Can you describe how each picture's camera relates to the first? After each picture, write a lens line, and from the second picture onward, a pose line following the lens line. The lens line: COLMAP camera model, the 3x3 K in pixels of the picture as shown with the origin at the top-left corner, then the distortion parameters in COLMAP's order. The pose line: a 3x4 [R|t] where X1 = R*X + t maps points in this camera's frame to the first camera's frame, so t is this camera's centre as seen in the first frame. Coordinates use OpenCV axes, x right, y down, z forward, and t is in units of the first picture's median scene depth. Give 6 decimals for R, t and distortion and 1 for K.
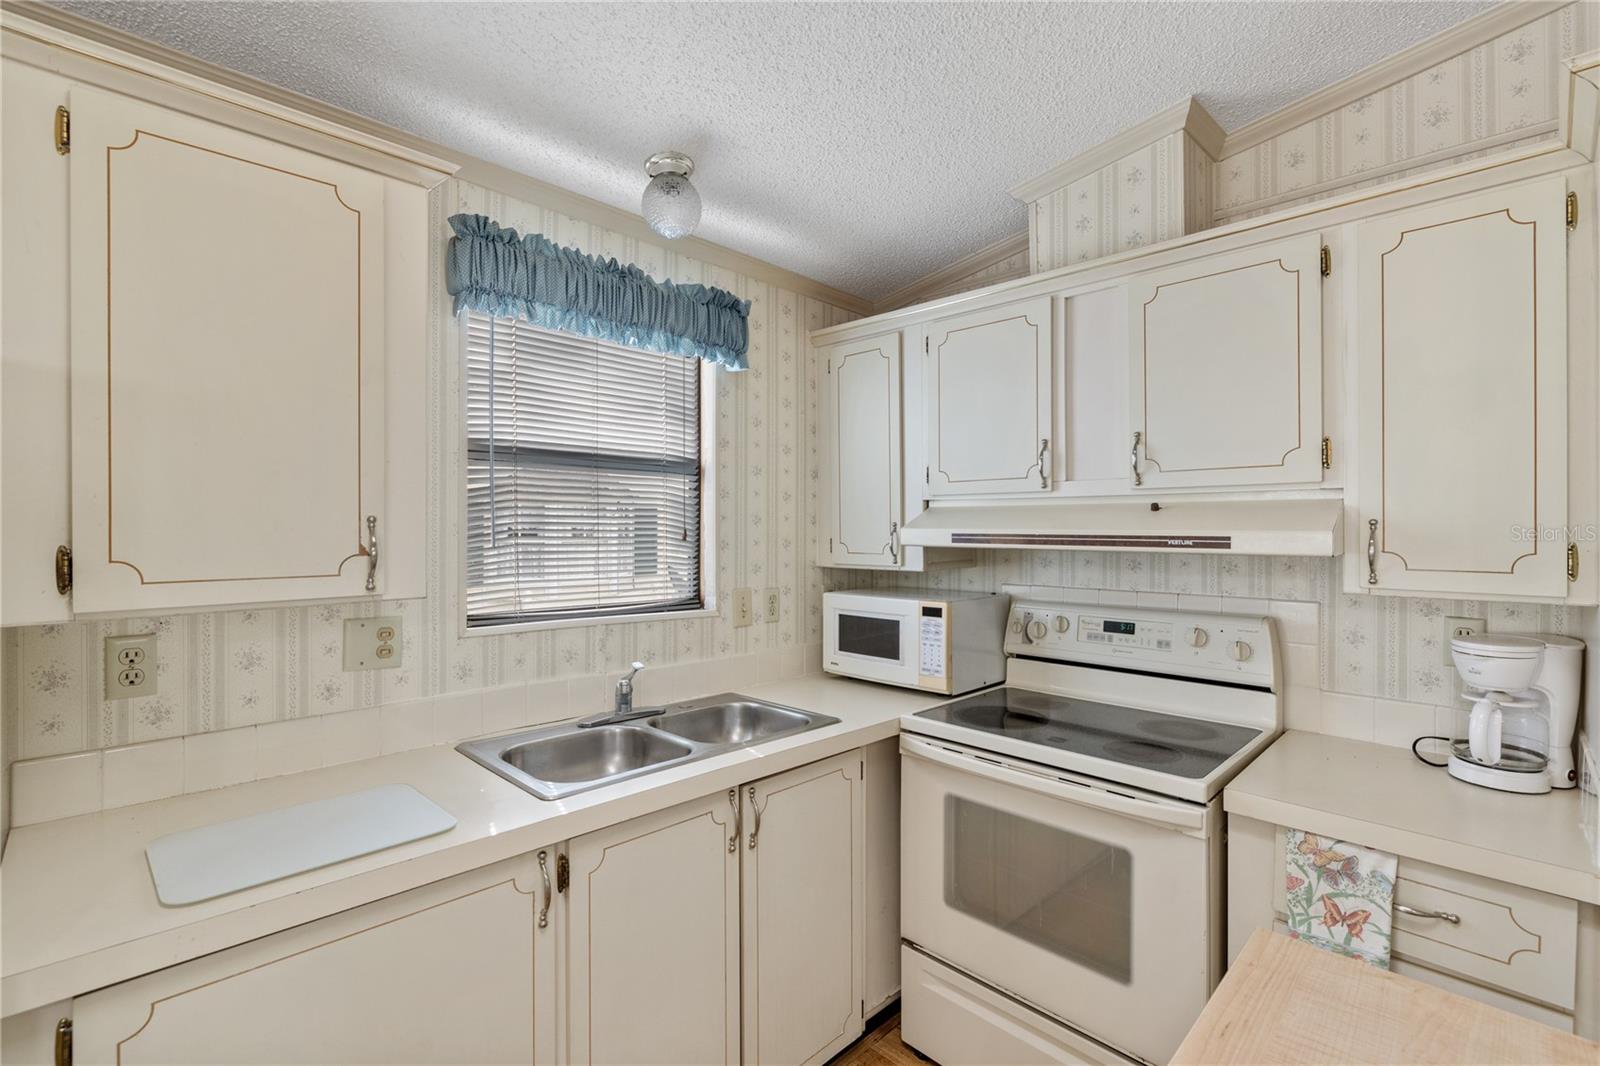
lens RADIAL K [[713.8, 0, 793.1], [0, 713.8, 529.2], [0, 0, 1]] dist [-0.011433, 0.002448]
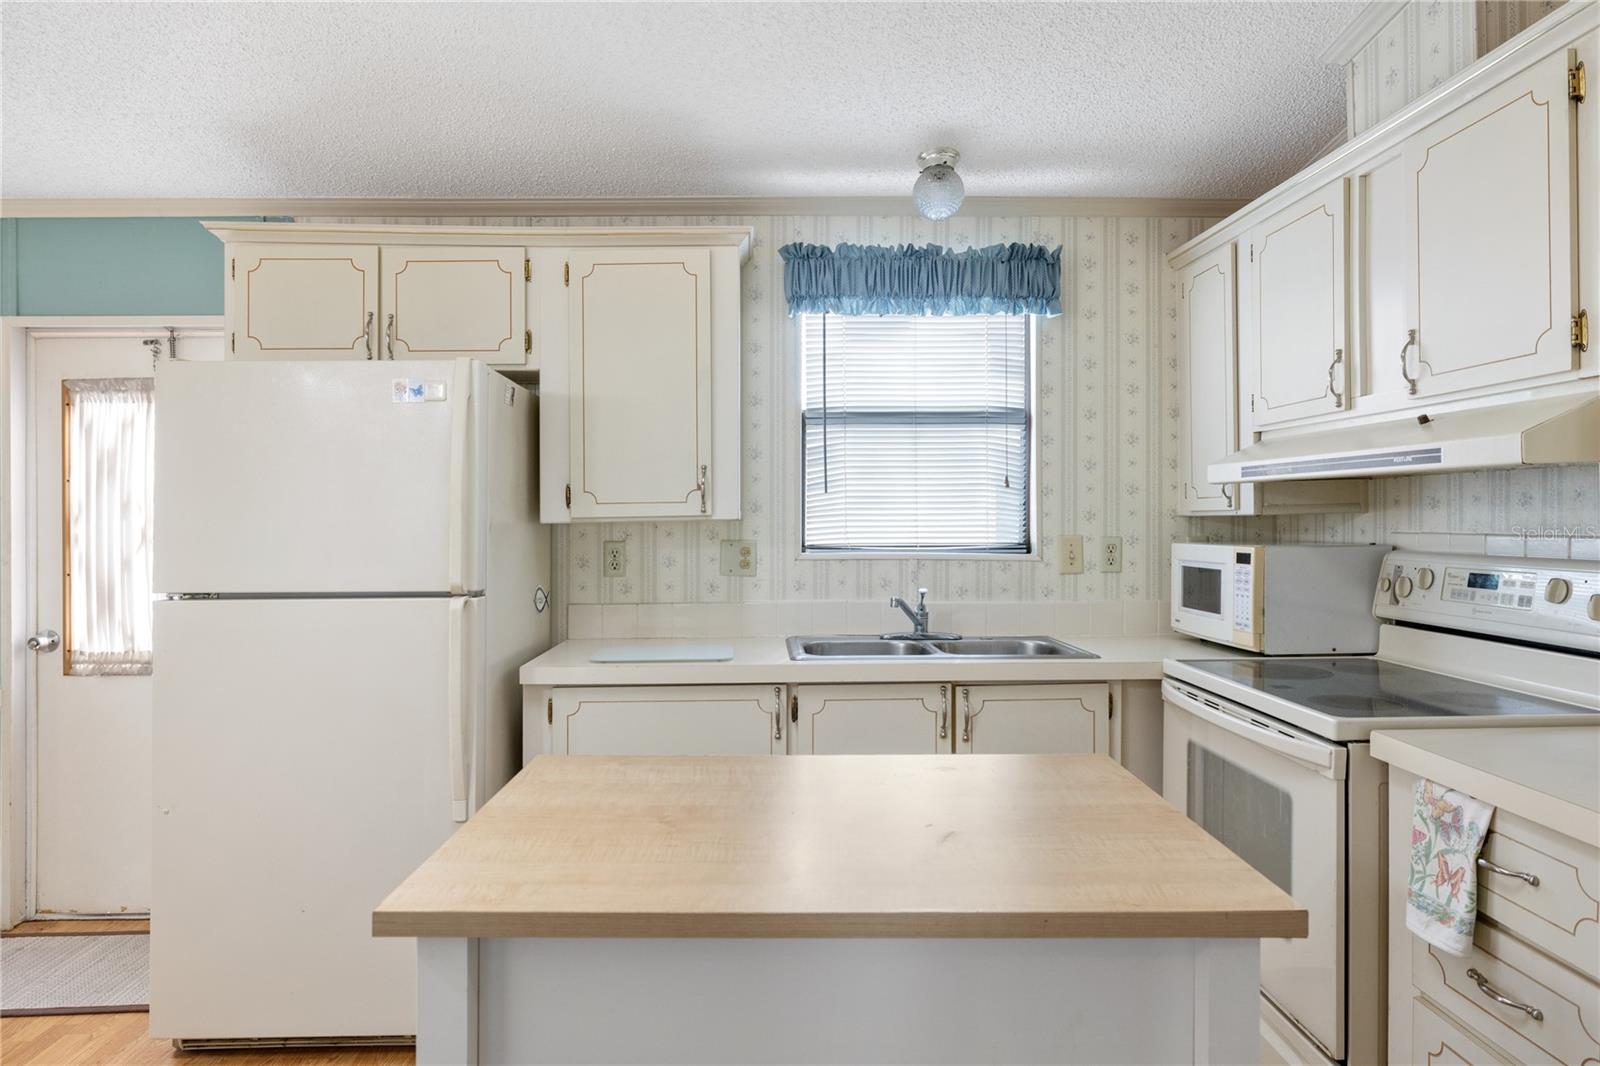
lens RADIAL K [[968.6, 0, 771.1], [0, 968.6, 515.0], [0, 0, 1]] dist [-0.002935, 0.001800]
pose [[0.710336, -0.011238, -0.703773, 0.742414], [0.009417, 0.999935, -0.006463, 0.076803], [0.703799, -0.002036, 0.710396, -0.308110]]
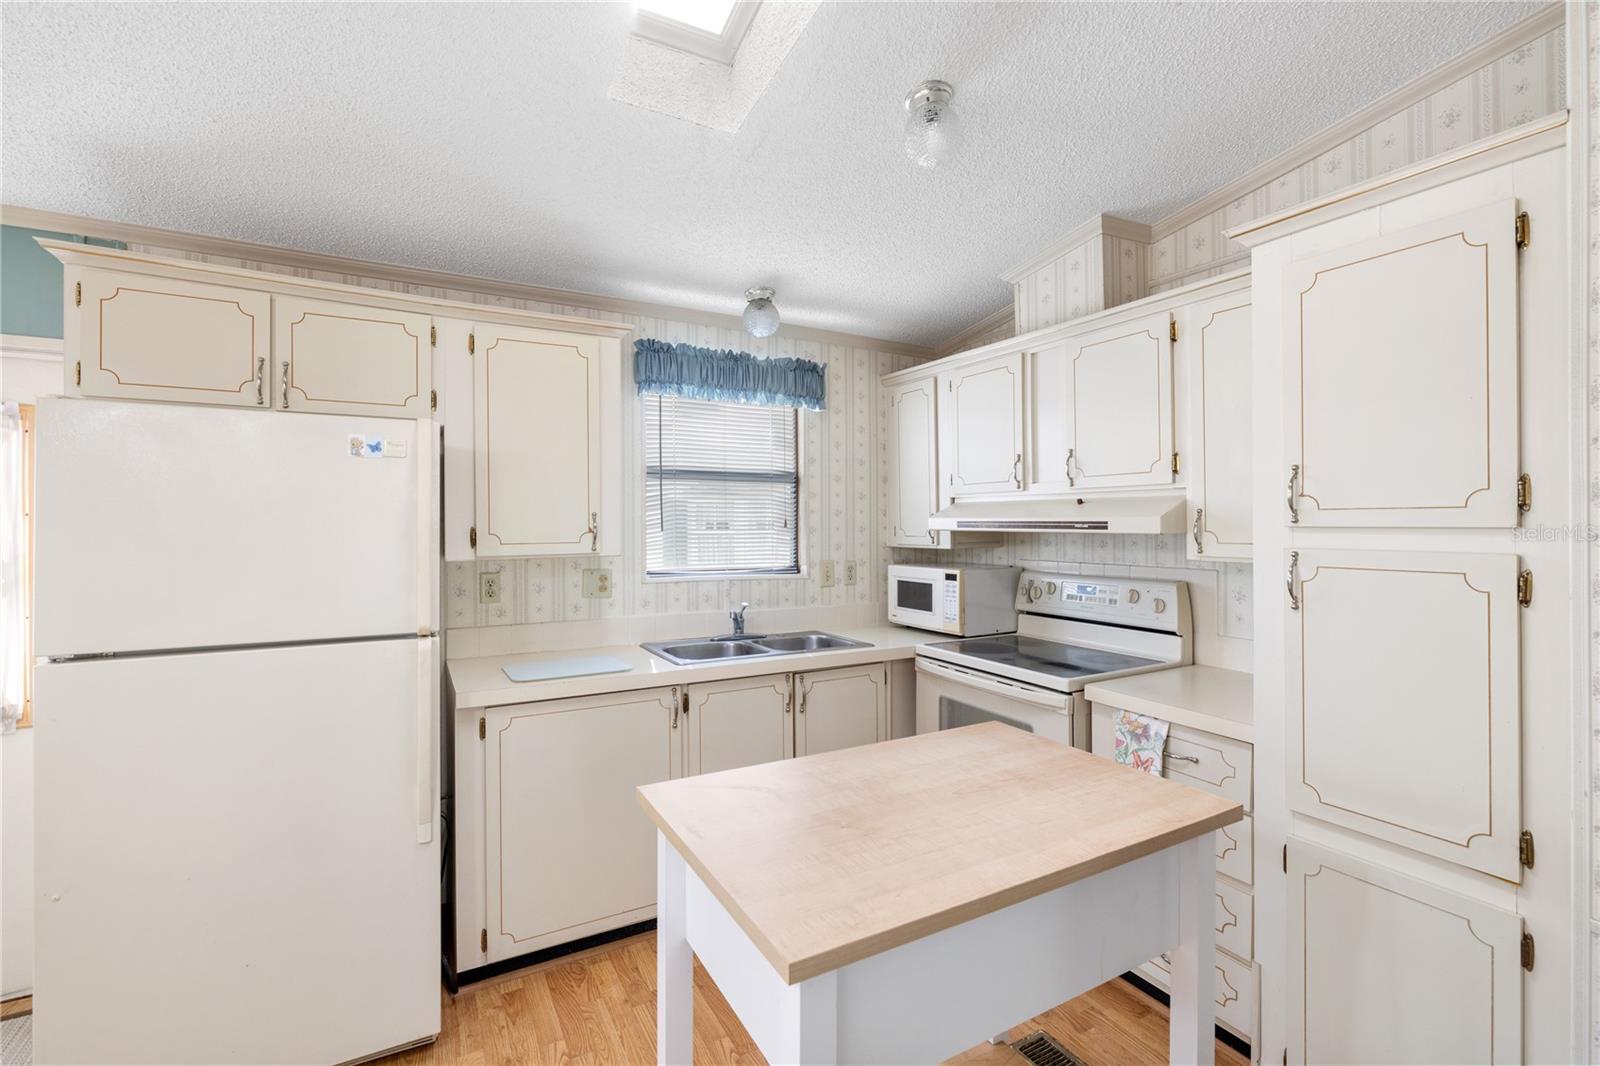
lens RADIAL K [[713.8, 0, 792.0], [0, 713.8, 518.3], [0, 0, 1]] dist [-0.011433, 0.002448]
pose [[0.960004, -0.006935, -0.279902, 0.345607], [0.005347, 0.999965, -0.006437, 0.008724], [0.279937, 0.004683, 0.960007, -0.529264]]
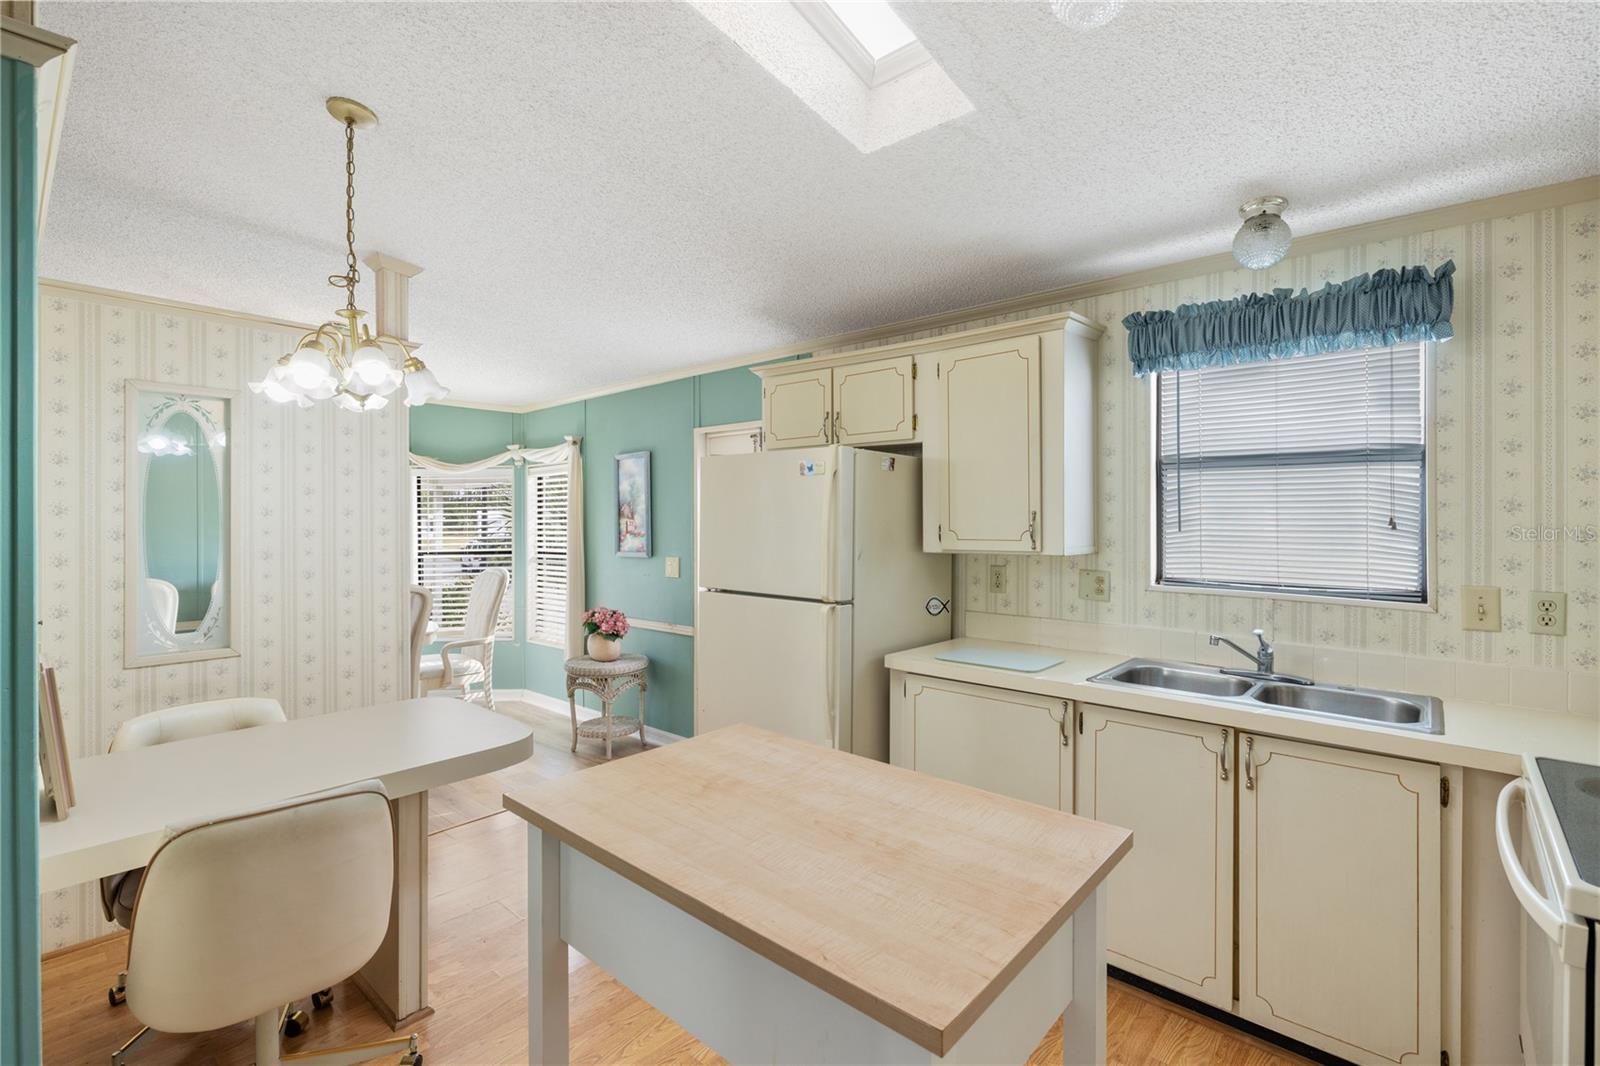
lens RADIAL K [[713.8, 0, 786.7], [0, 713.8, 516.0], [0, 0, 1]] dist [-0.011433, 0.002448]
pose [[0.045575, -0.008947, -0.998921, 0.960966], [-0.002352, 0.999956, -0.009064, 0.010098], [0.998958, 0.002763, 0.045552, 0.163546]]
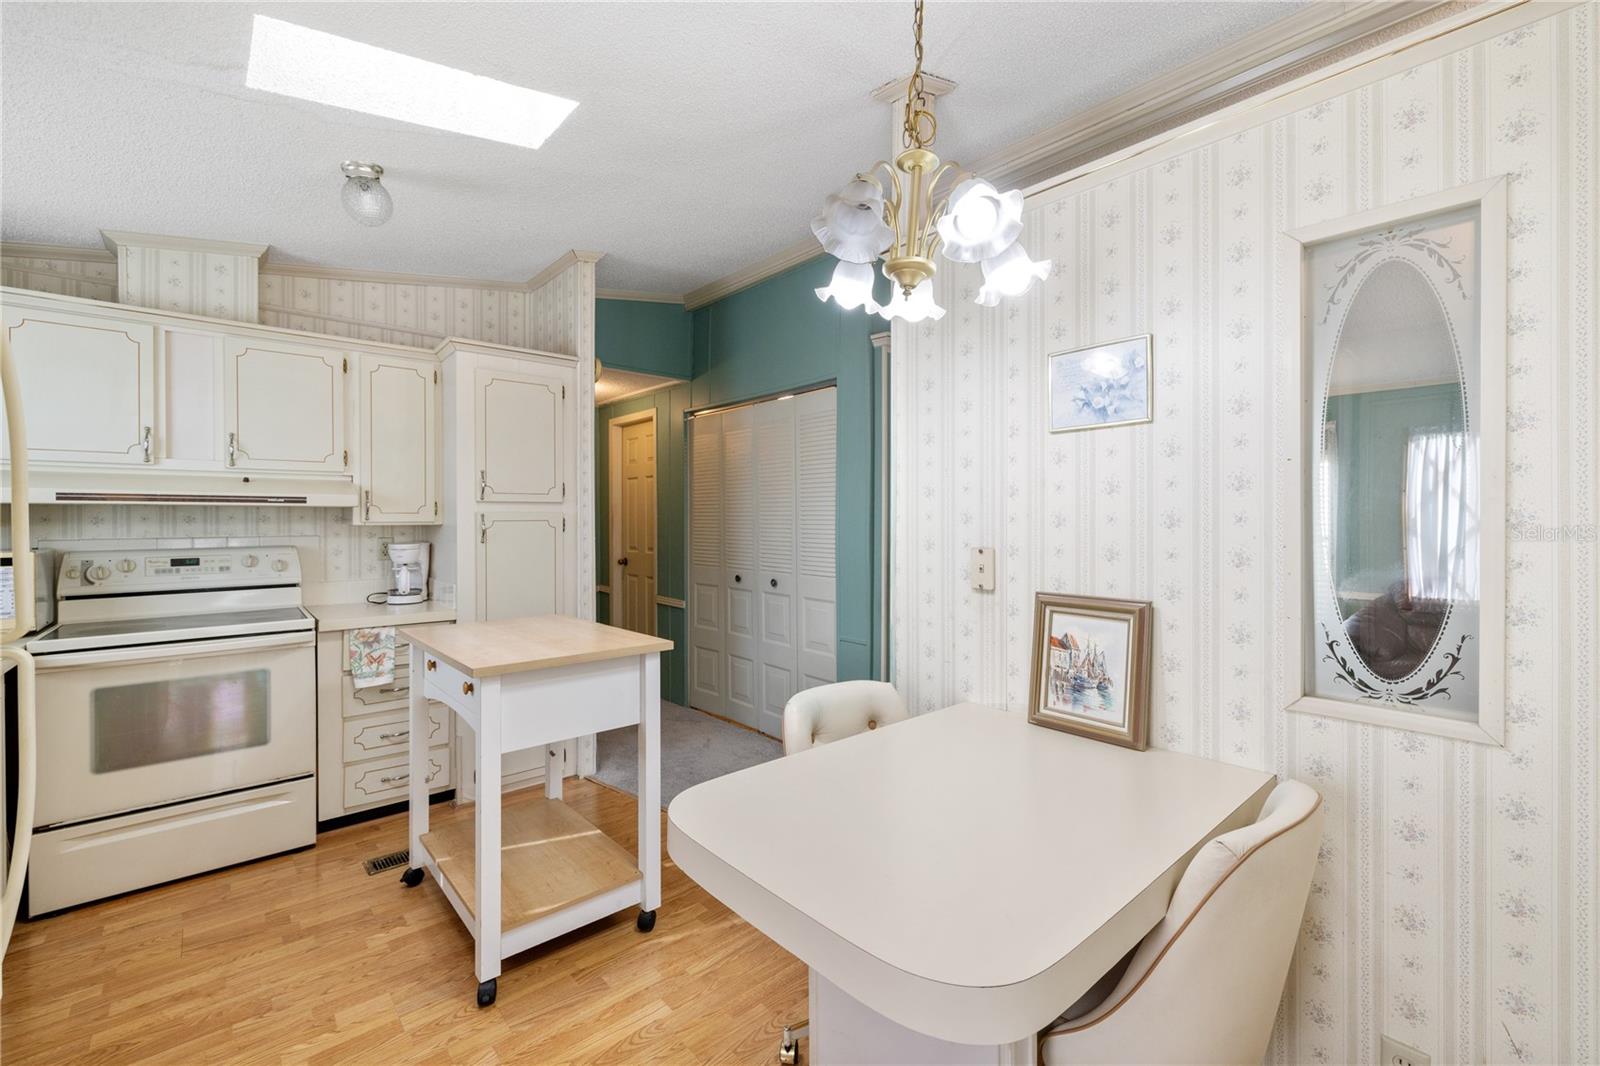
lens RADIAL K [[674.4, 0, 821.4], [0, 674.4, 509.3], [0, 0, 1]] dist [0.004636, 0.000420]
pose [[0.031719, 0.014644, 0.999390, -1.012757], [0.010554, 0.999832, -0.014985, 0.074531], [-0.999441, 0.011023, 0.031560, -0.389115]]
